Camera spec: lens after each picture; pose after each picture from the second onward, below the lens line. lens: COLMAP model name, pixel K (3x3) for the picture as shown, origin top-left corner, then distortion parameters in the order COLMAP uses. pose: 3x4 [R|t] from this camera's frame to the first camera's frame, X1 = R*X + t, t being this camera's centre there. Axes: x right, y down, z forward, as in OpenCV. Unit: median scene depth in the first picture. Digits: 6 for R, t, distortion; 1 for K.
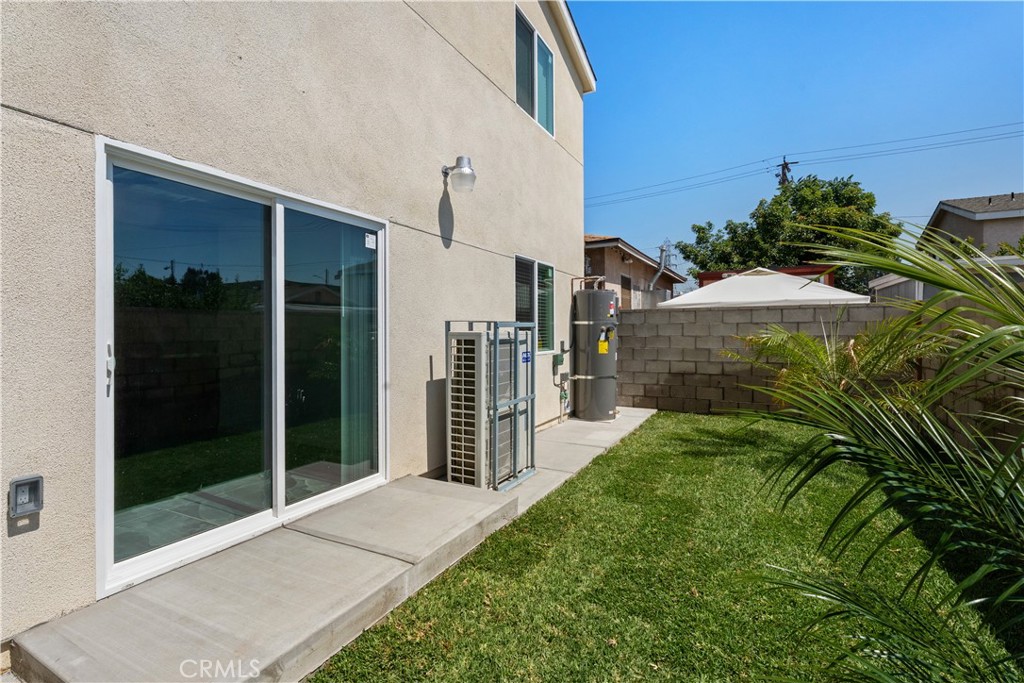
lens RADIAL K [[467.0, 0, 510.4], [0, 467.0, 335.2], [0, 0, 1]] dist [0.002410, -0.000862]
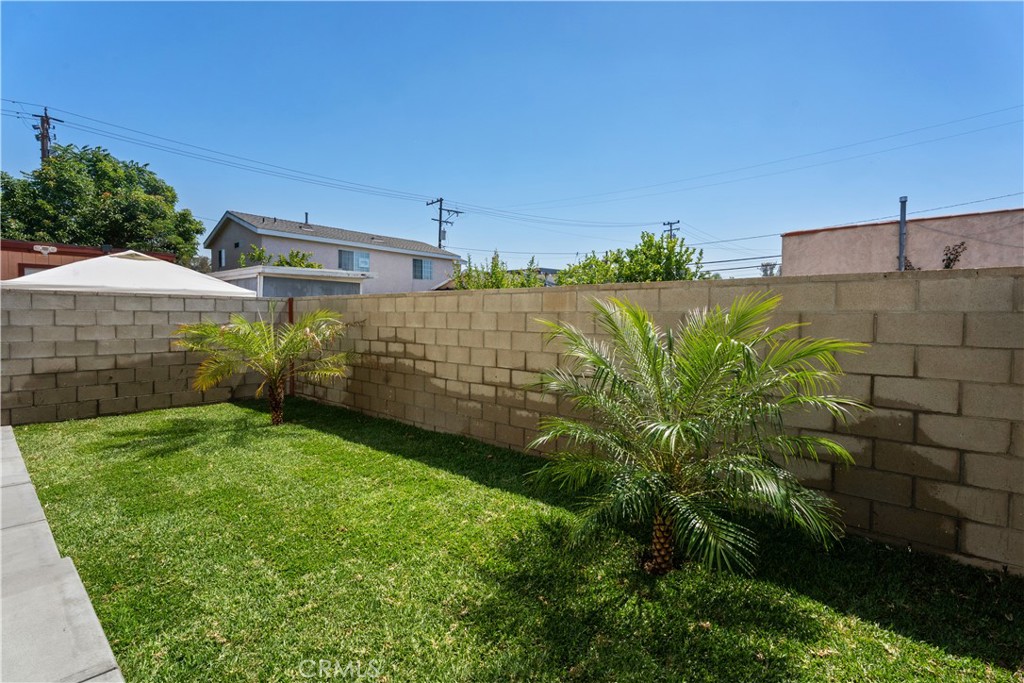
lens RADIAL K [[467.0, 0, 490.2], [0, 467.0, 331.6], [0, 0, 1]] dist [0.002410, -0.000862]
pose [[0.240647, -0.026690, 0.970246, -0.236370], [0.002109, 0.999634, 0.026975, -0.008714], [-0.970610, -0.004445, 0.240616, 0.095312]]
